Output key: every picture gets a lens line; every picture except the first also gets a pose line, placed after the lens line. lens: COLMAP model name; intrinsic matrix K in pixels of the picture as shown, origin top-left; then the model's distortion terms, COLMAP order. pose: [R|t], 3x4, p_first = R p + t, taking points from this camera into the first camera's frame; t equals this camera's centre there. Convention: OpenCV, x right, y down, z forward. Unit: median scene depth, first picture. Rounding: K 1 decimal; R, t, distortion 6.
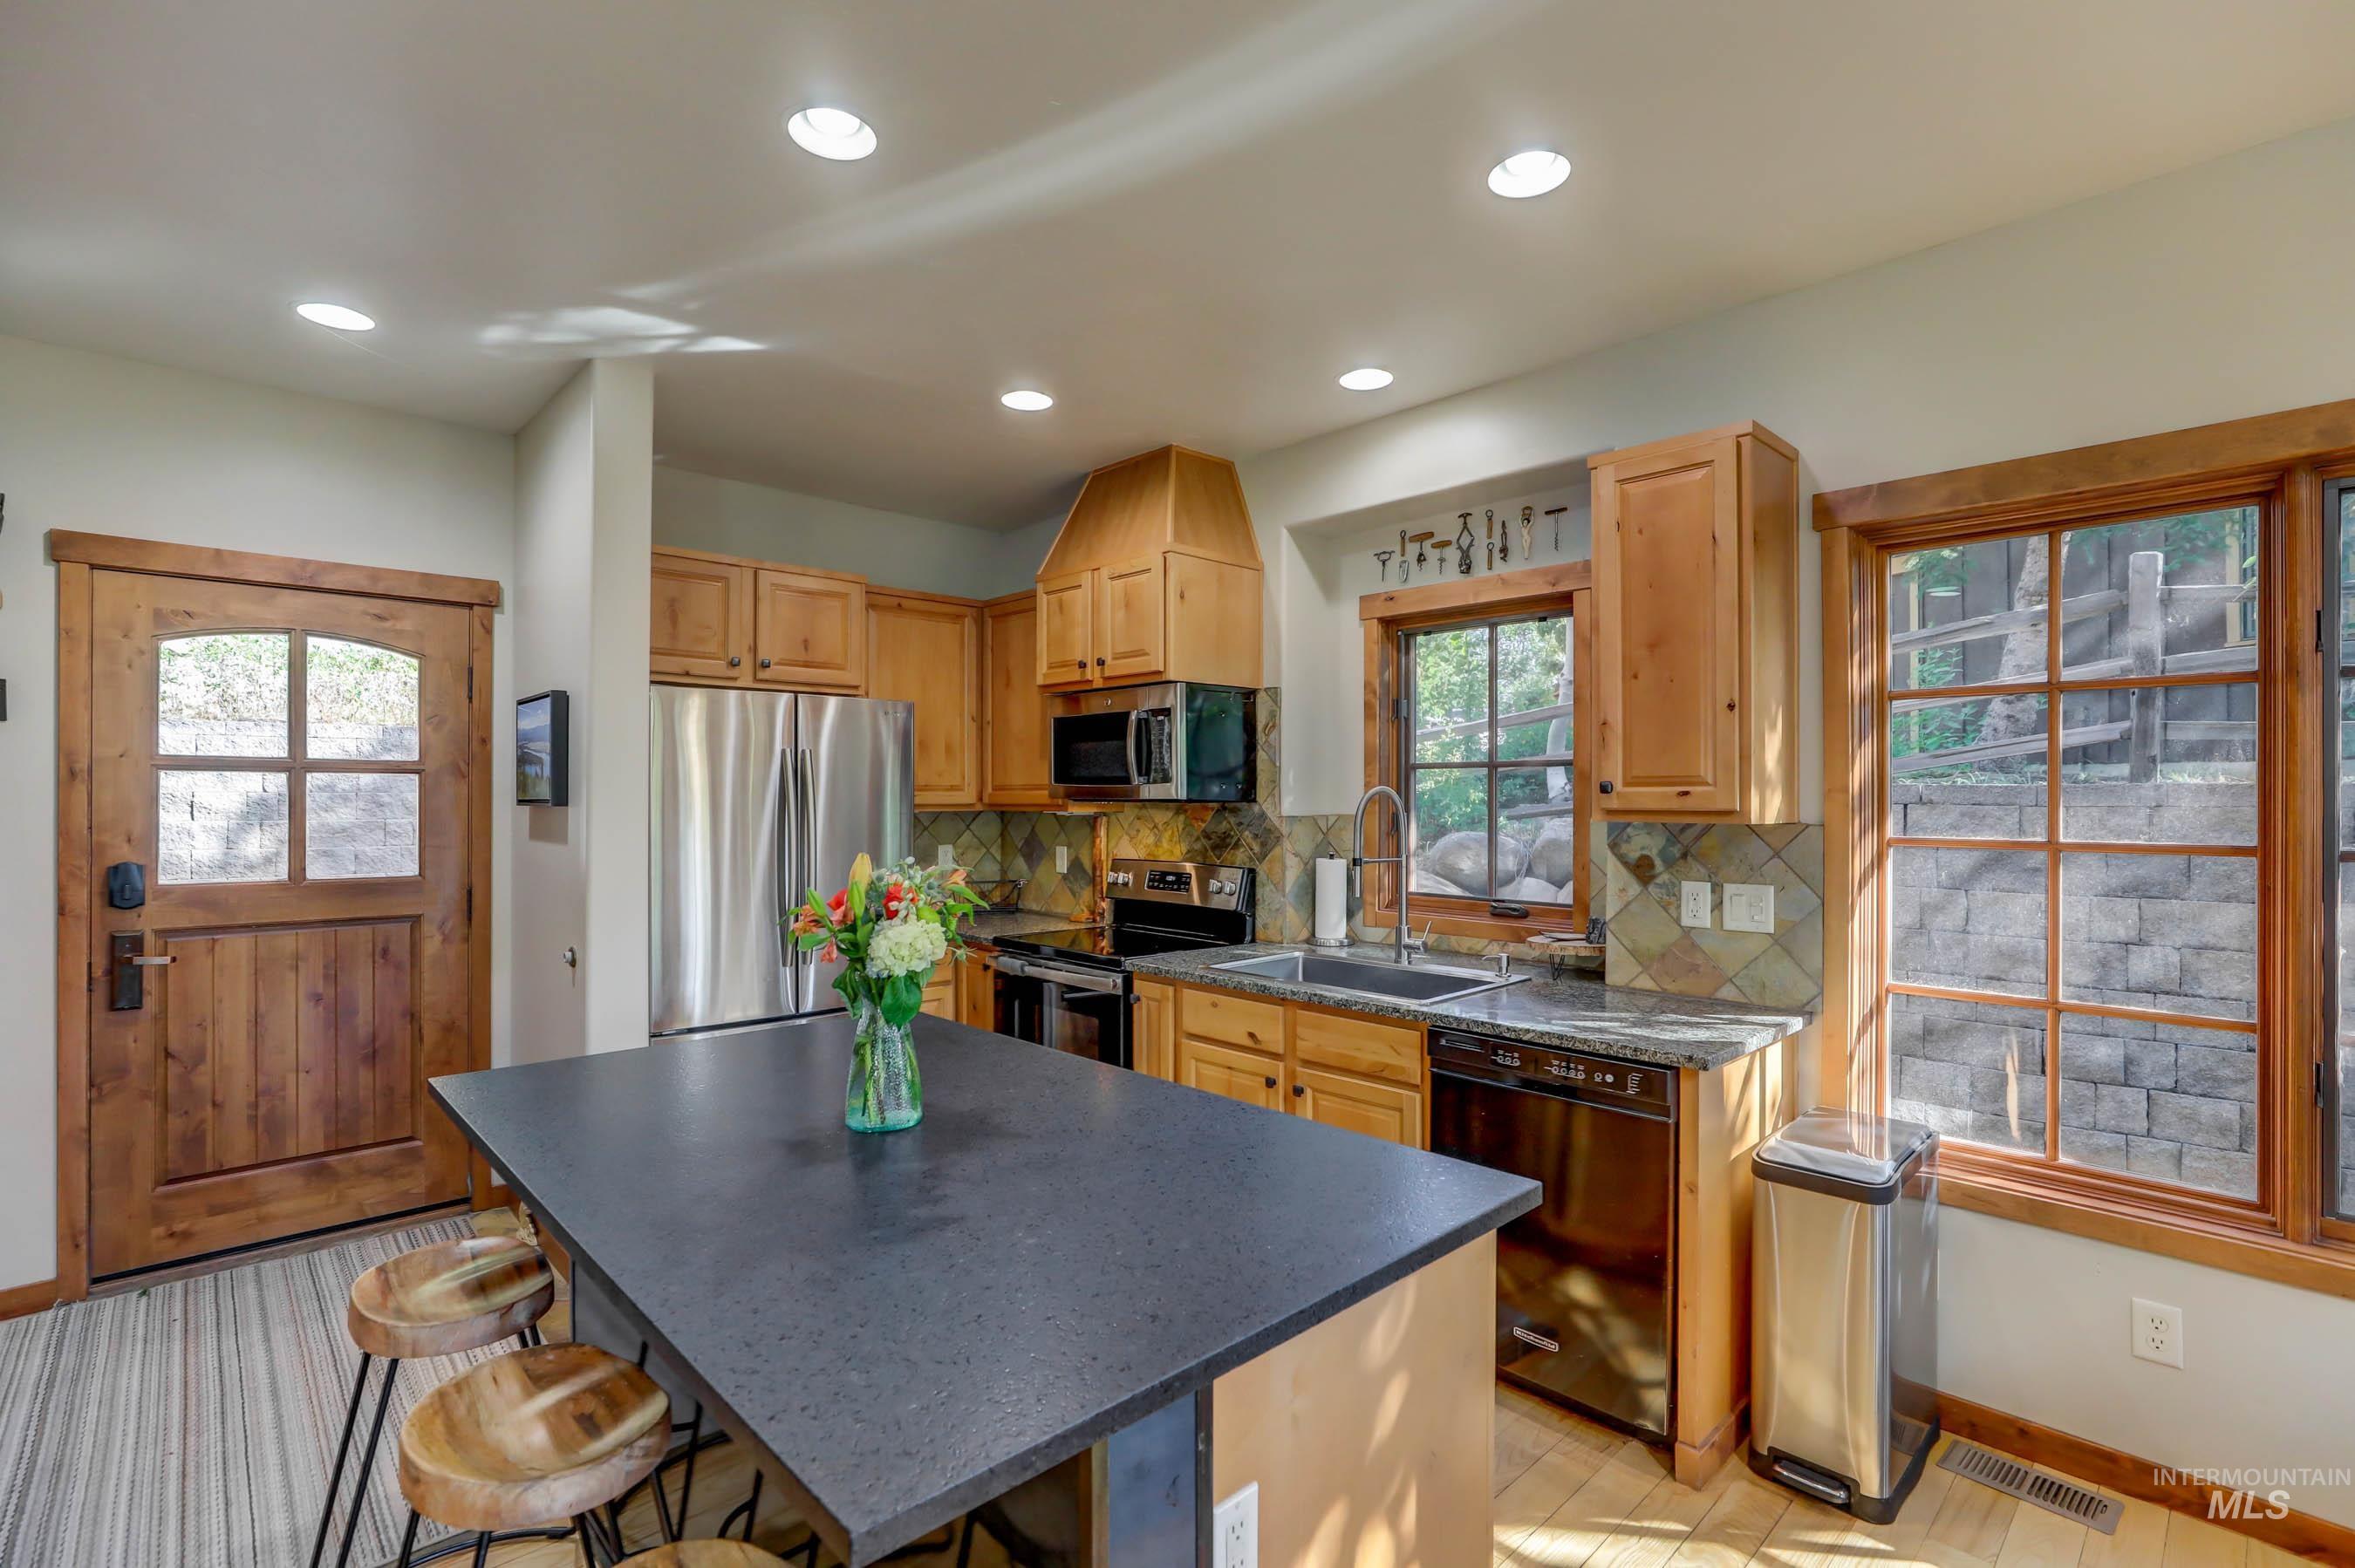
lens RADIAL K [[1087.7, 0, 1177.2], [0, 1087.7, 788.9], [0, 0, 1]] dist [-0.026069, 0.010529]
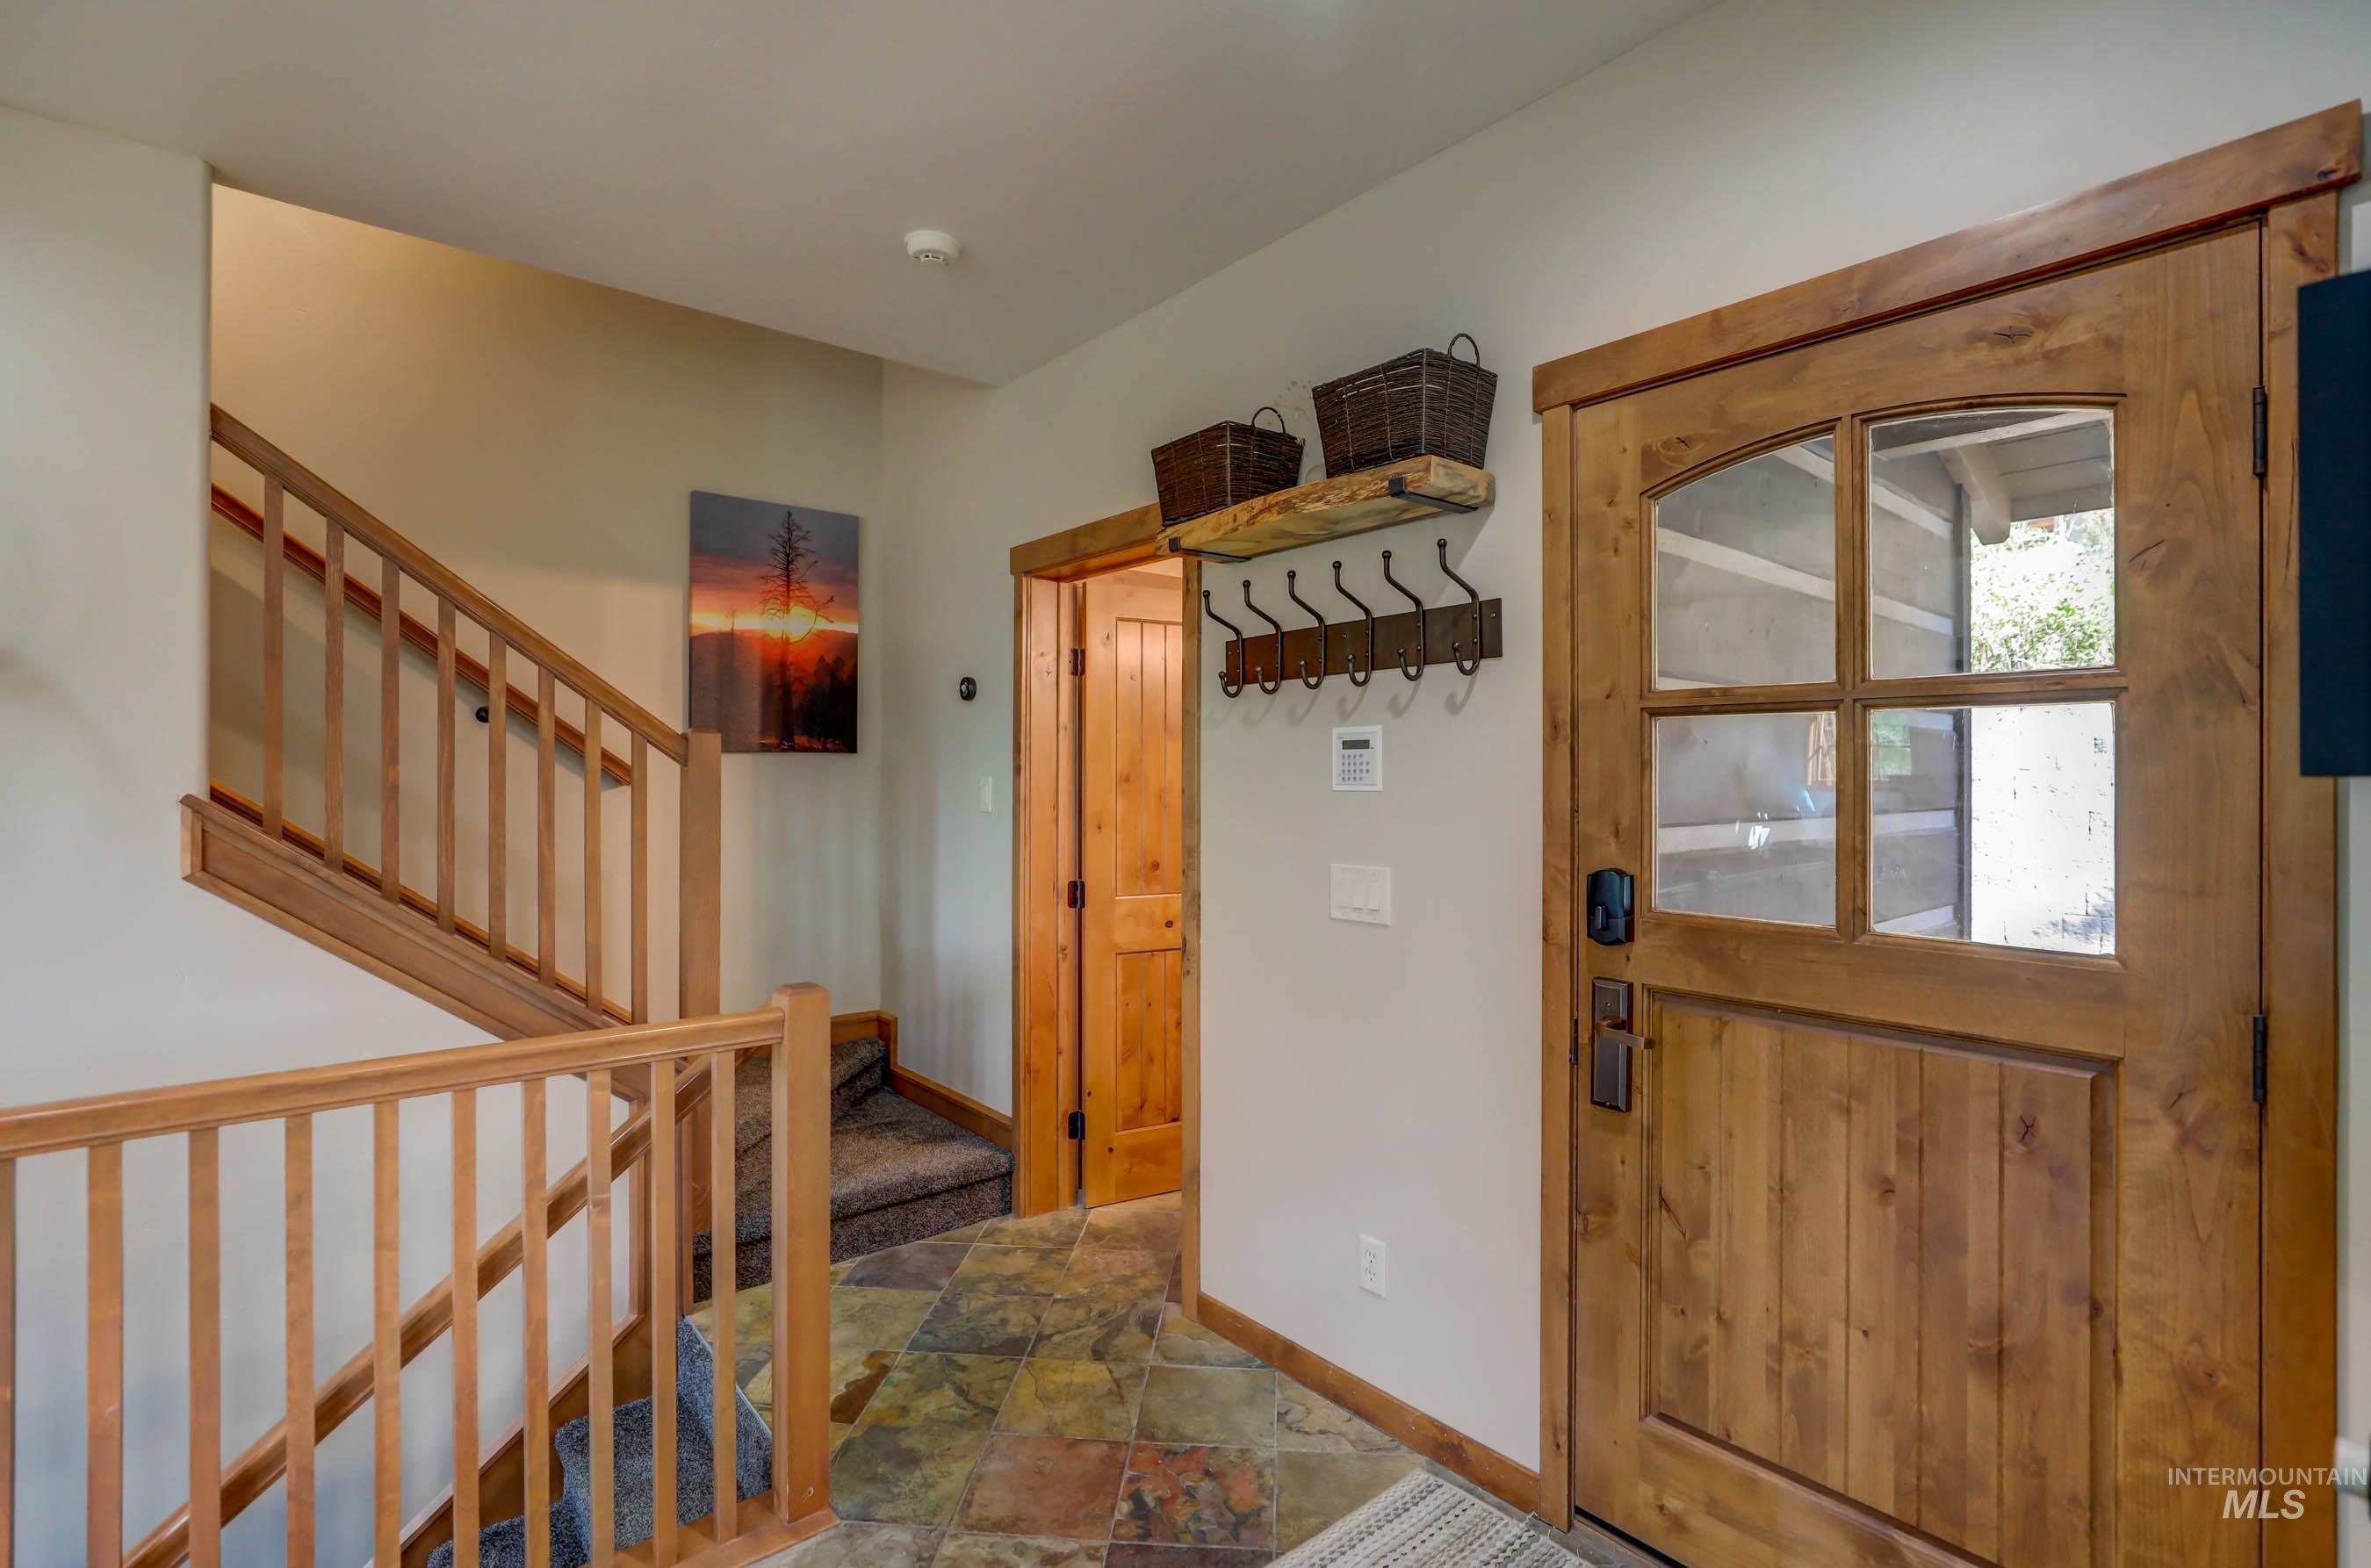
lens RADIAL K [[1095.0, 0, 1198.6], [0, 1095.0, 780.6], [0, 0, 1]] dist [-0.026069, 0.010529]
pose [[-0.054067, -0.002736, -0.998534, -0.308301], [0.002532, 0.999993, -0.002877, 0.016906], [0.998534, -0.002684, -0.054059, 0.724568]]
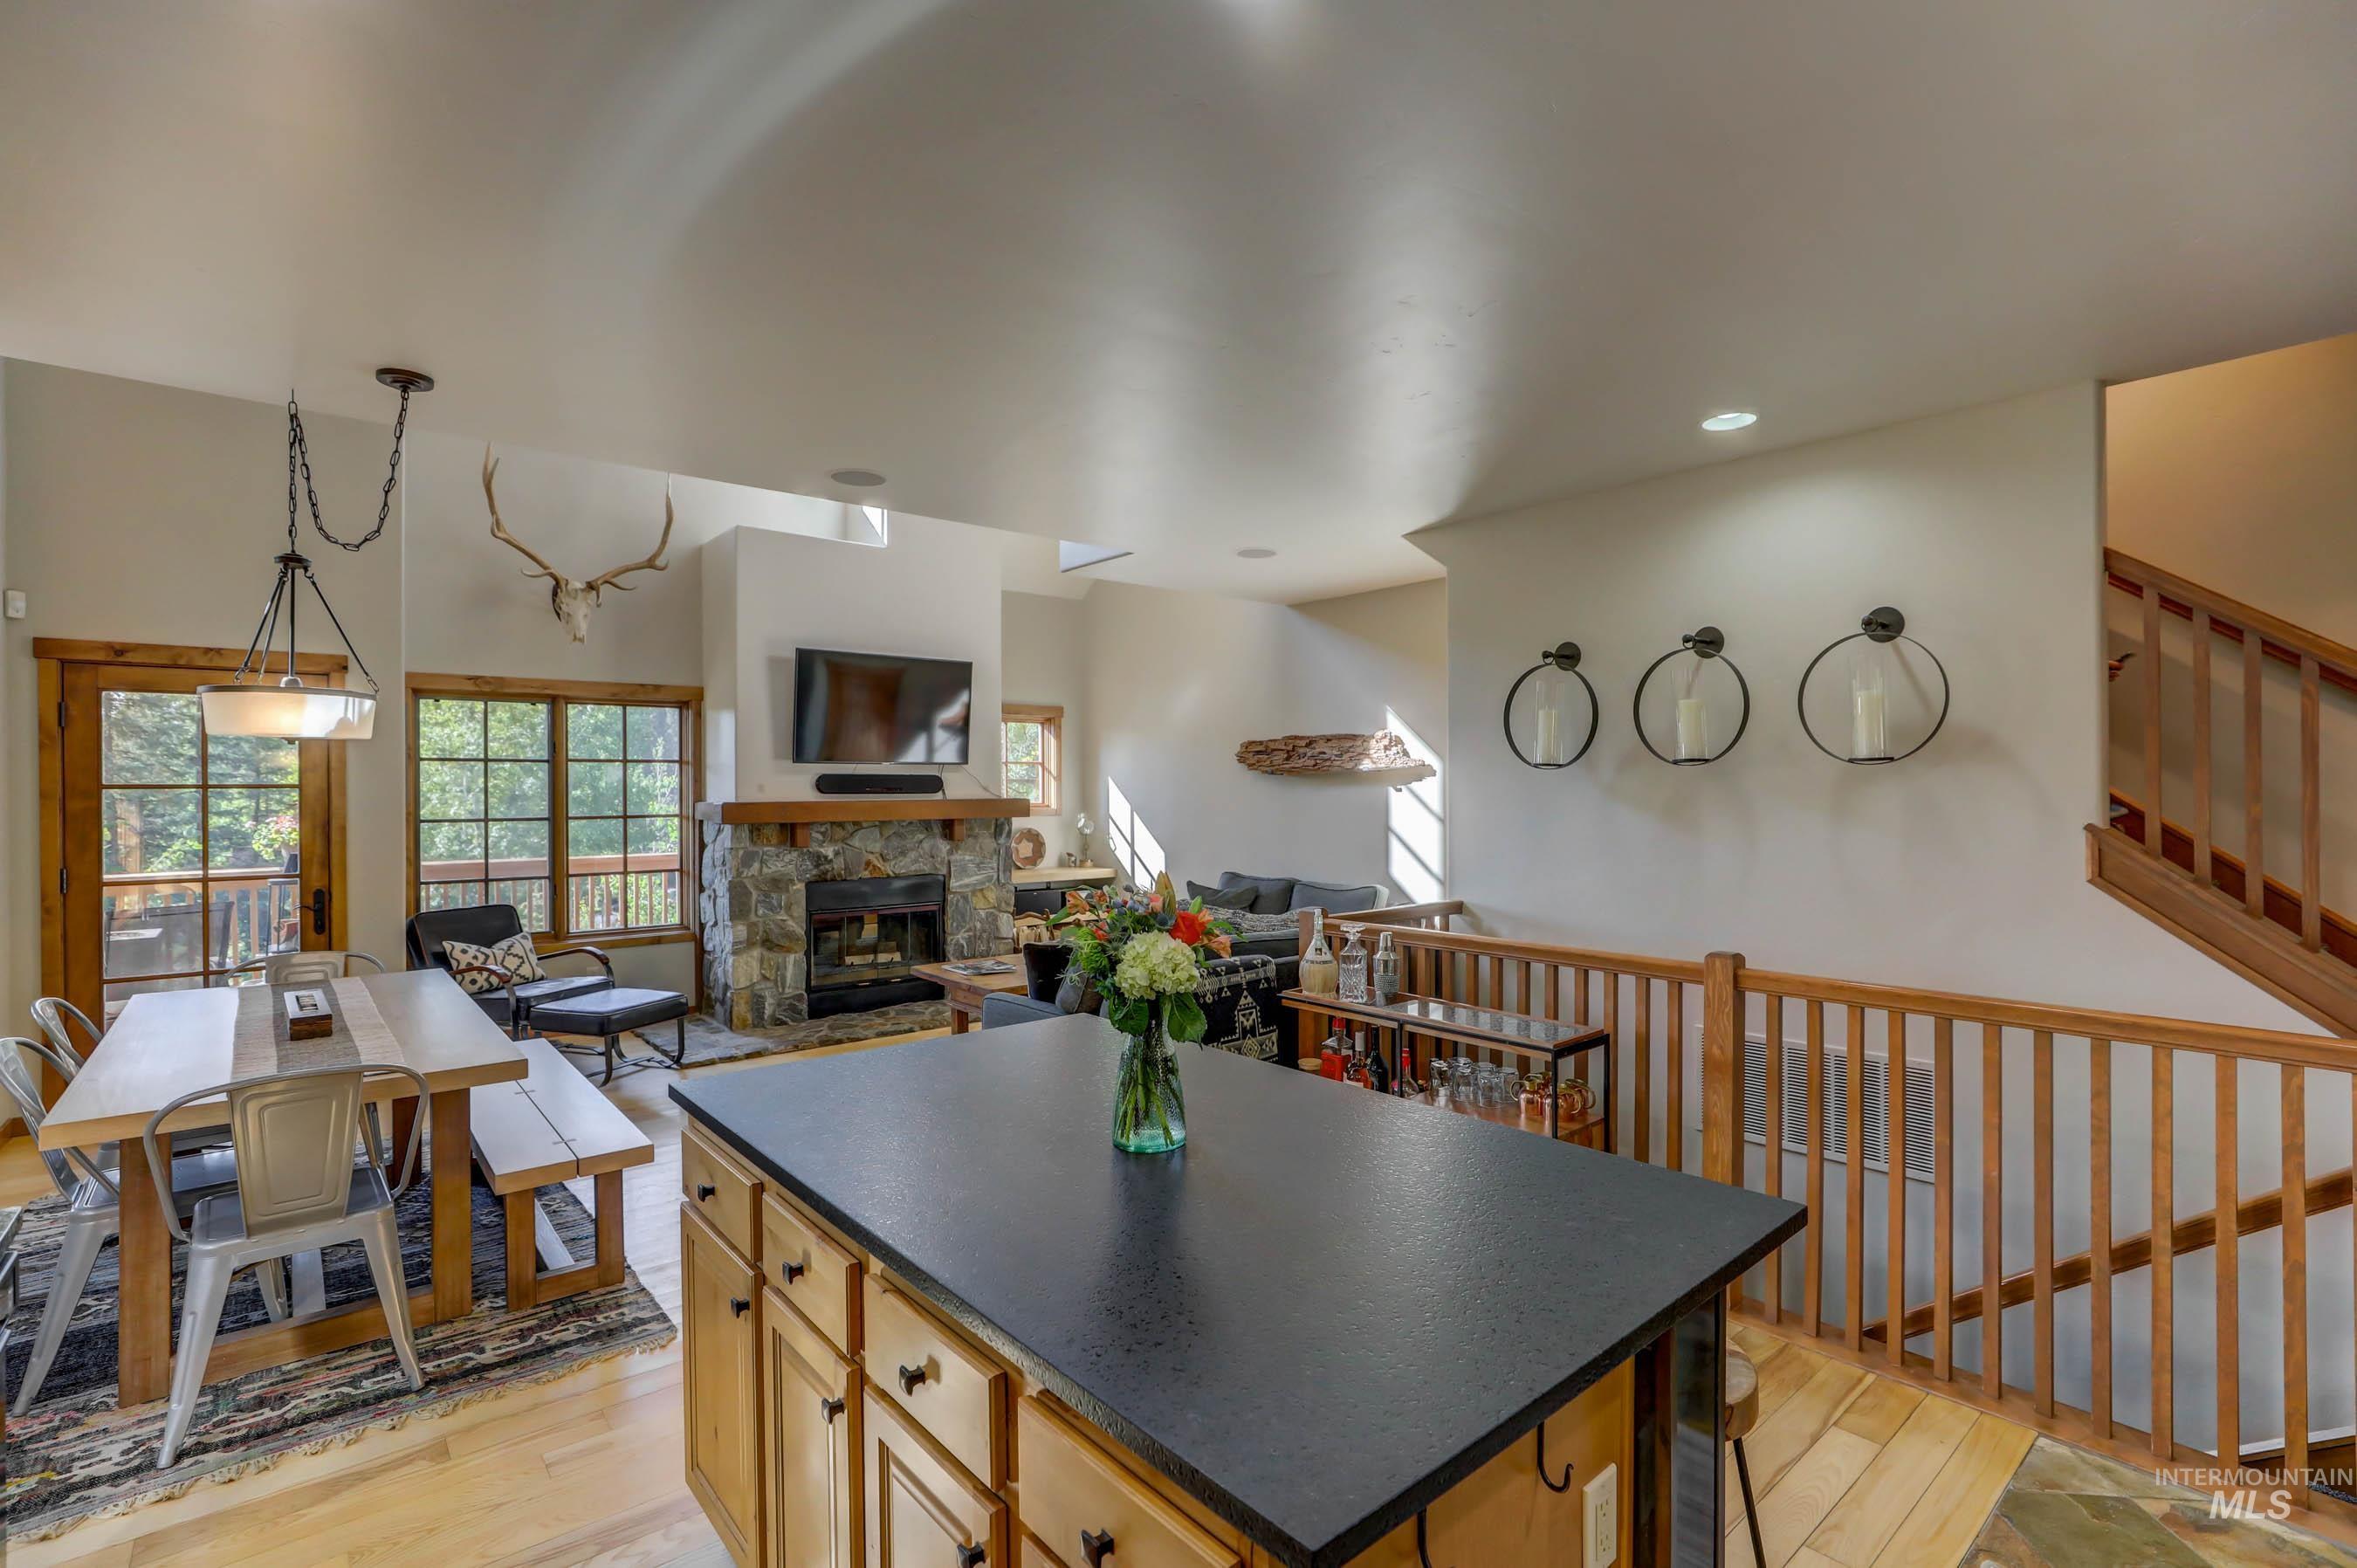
lens RADIAL K [[1088.8, 0, 1164.7], [0, 1088.8, 784.2], [0, 0, 1]] dist [-0.026069, 0.010529]
pose [[-0.997575, 0.005108, 0.069407, -0.184913], [0.004443, 0.999943, -0.009722, -0.006755], [-0.069452, -0.009390, -0.997541, 1.072072]]
